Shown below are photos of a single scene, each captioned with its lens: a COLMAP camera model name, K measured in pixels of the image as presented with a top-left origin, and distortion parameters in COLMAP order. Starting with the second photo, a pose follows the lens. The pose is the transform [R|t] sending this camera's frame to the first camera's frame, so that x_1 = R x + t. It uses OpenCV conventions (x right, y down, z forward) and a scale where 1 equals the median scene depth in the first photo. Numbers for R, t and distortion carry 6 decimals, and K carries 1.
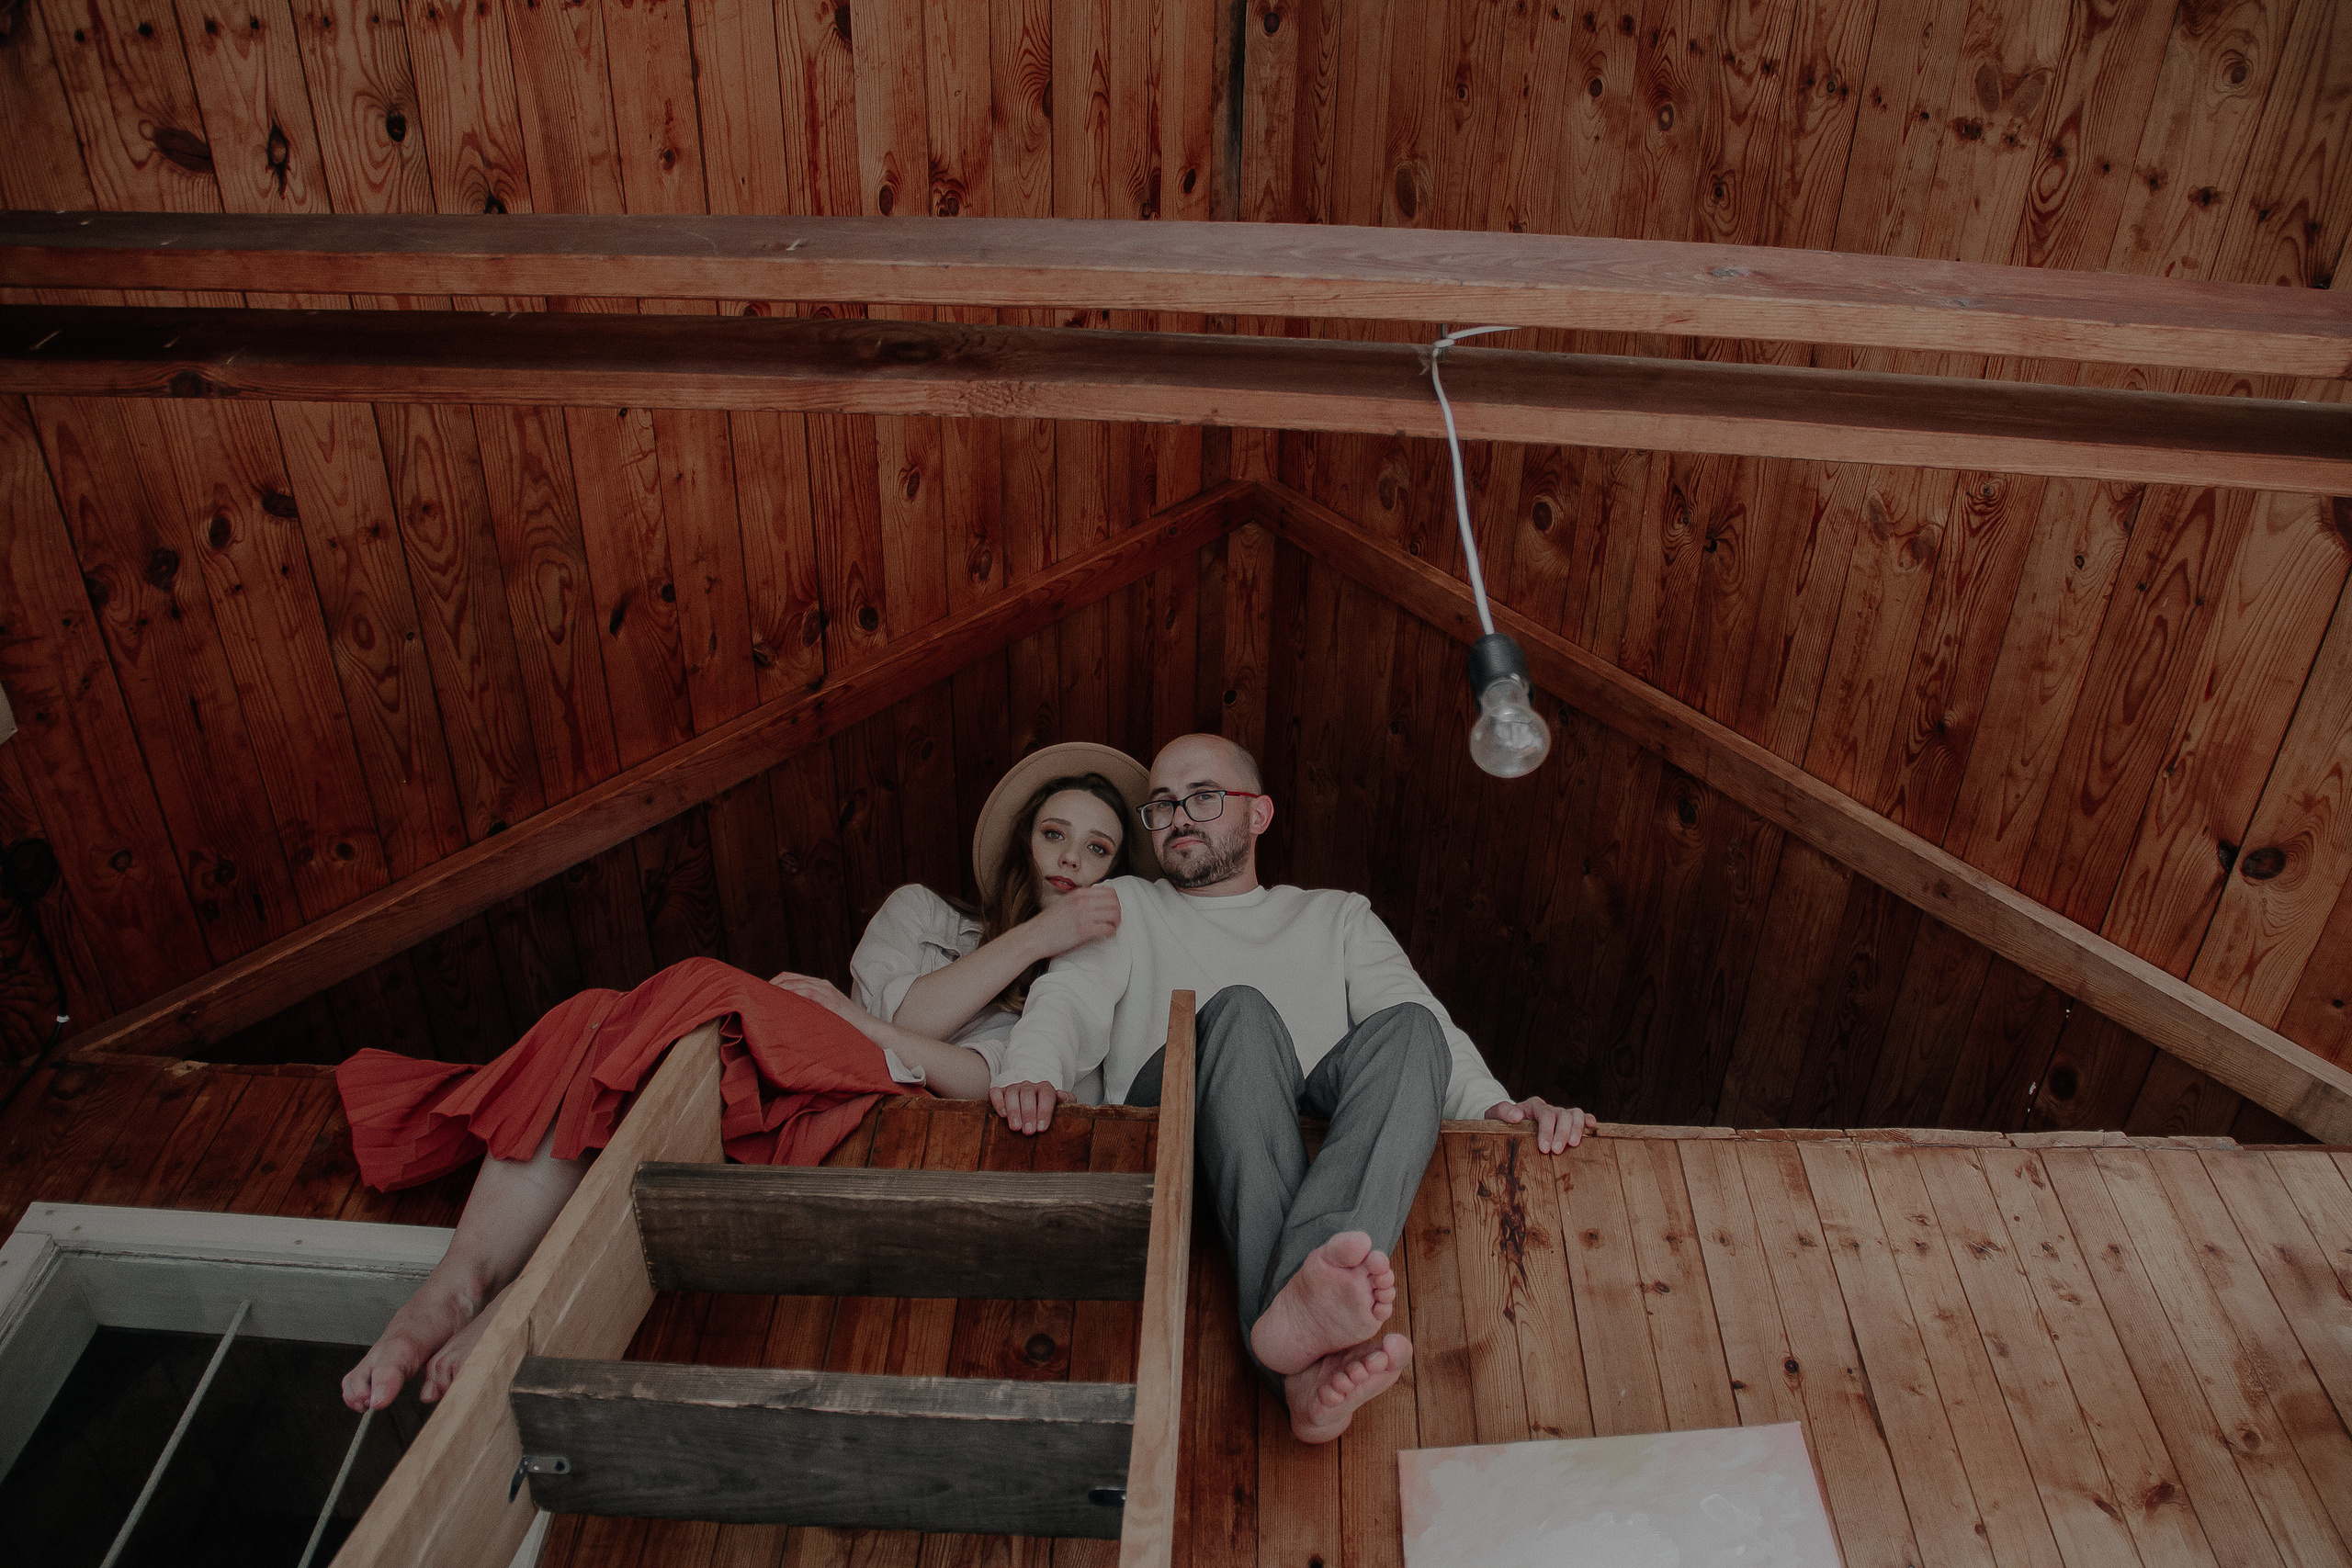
lens RADIAL K [[1895.5, 0, 1182.0], [0, 1895.5, 771.3], [0, 0, 1]] dist [-0.192119, 0.131487]
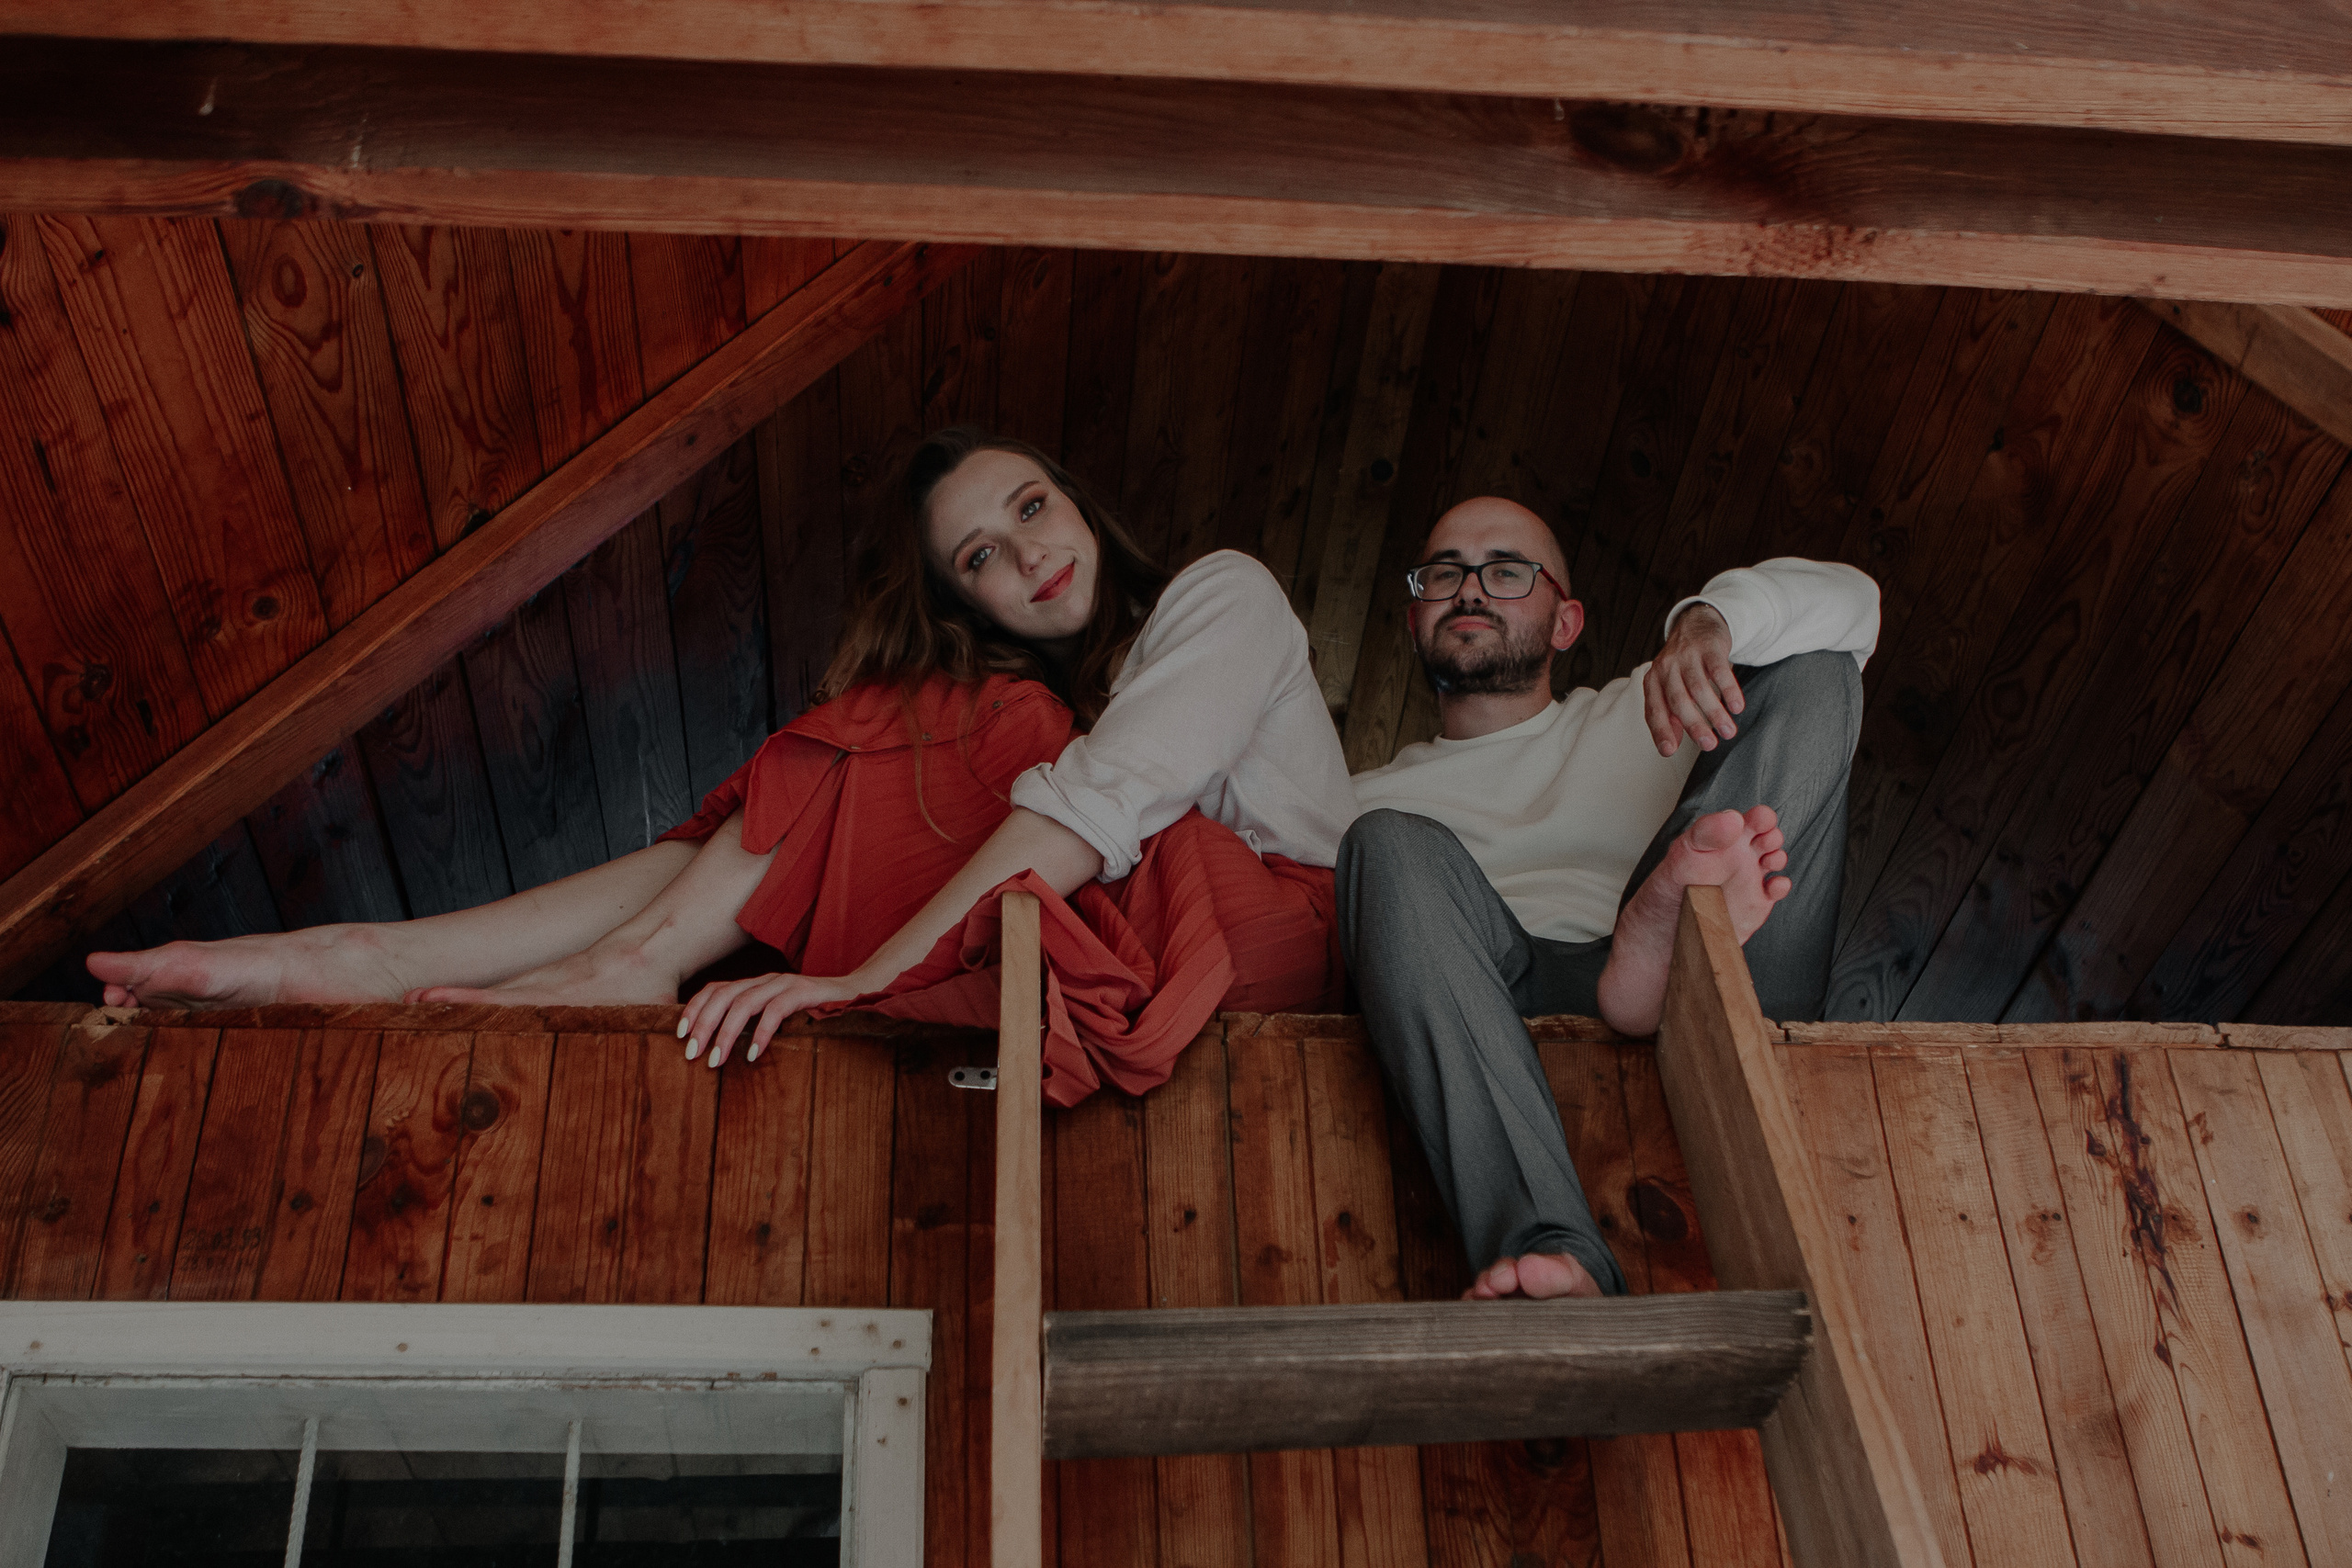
lens RADIAL K [[2586.6, 0, 1176.5], [0, 2586.6, 818.1], [0, 0, 1]] dist [-0.120558, 0.083367]
pose [[0.996563, -0.022473, 0.079736, -0.248588], [-0.006271, 0.939276, 0.343105, -0.211889], [-0.082604, -0.342426, 0.935907, 0.159943]]
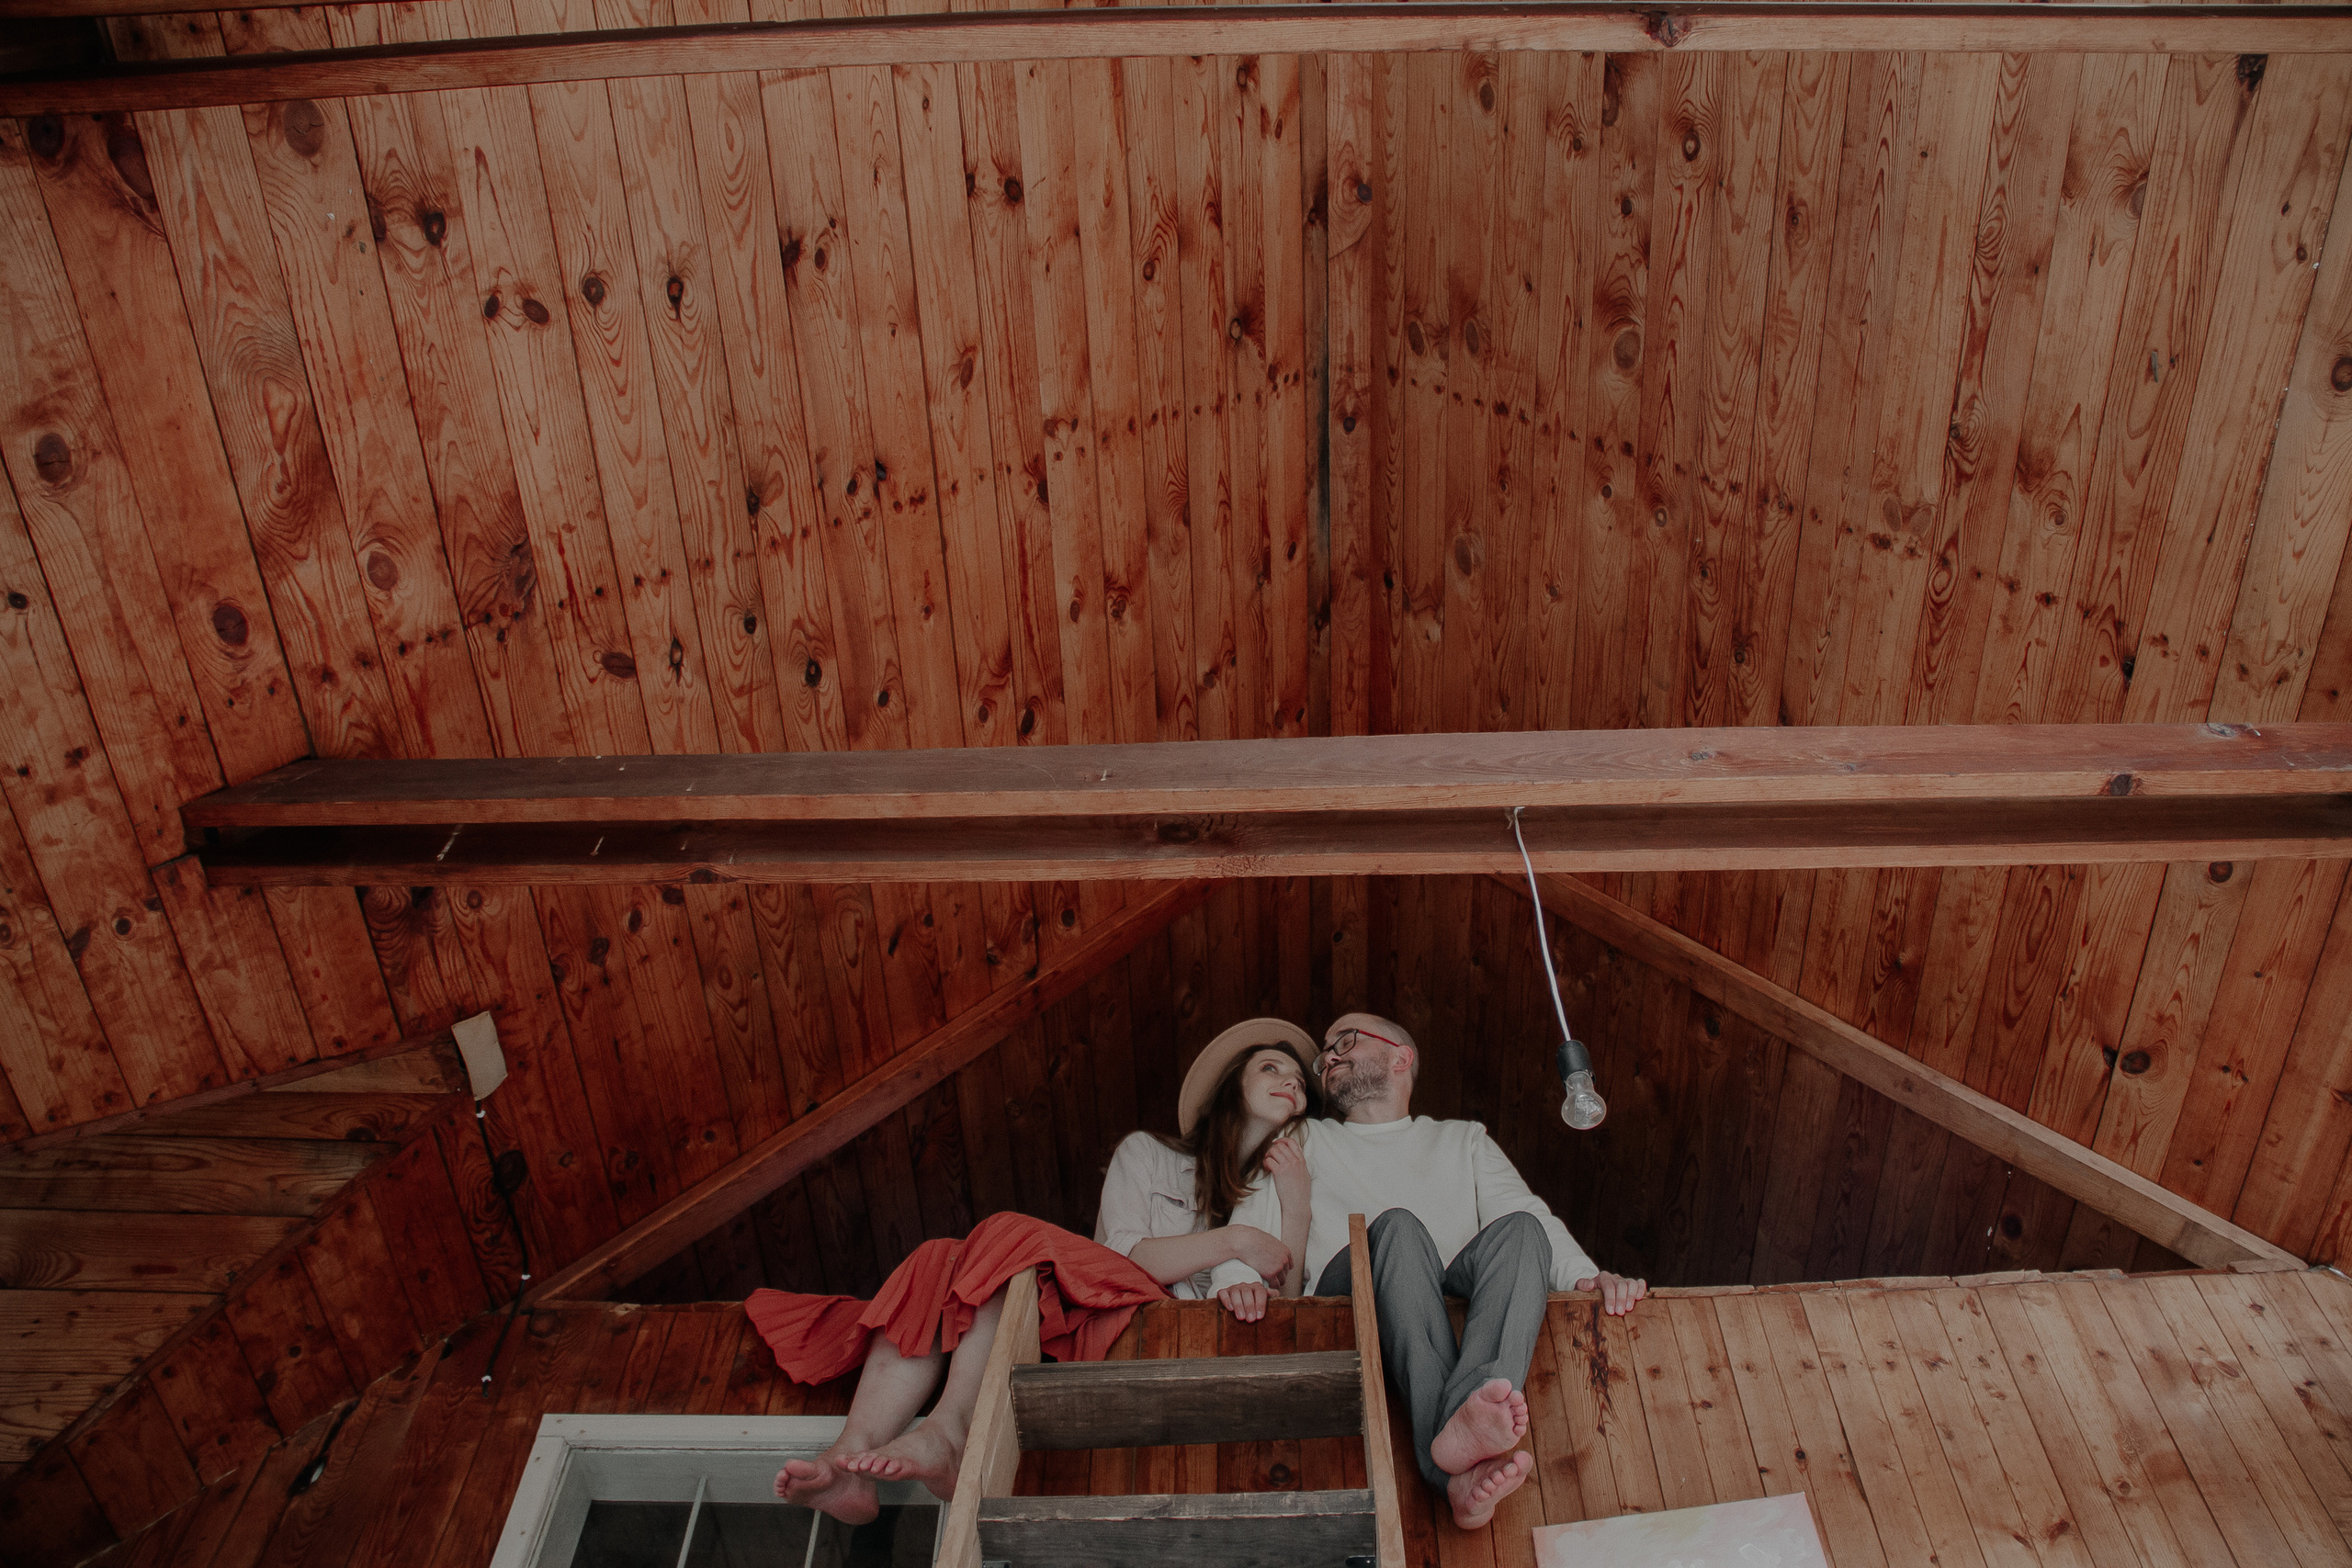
lens RADIAL K [[1872.7, 0, 1198.7], [0, 1872.7, 784.2], [0, 0, 1]] dist [-0.188937, 0.126956]
pose [[0.998086, -0.059959, -0.015161, -0.073905], [0.058837, 0.996087, -0.065949, -0.115996], [0.019056, 0.064930, 0.997708, -0.392540]]
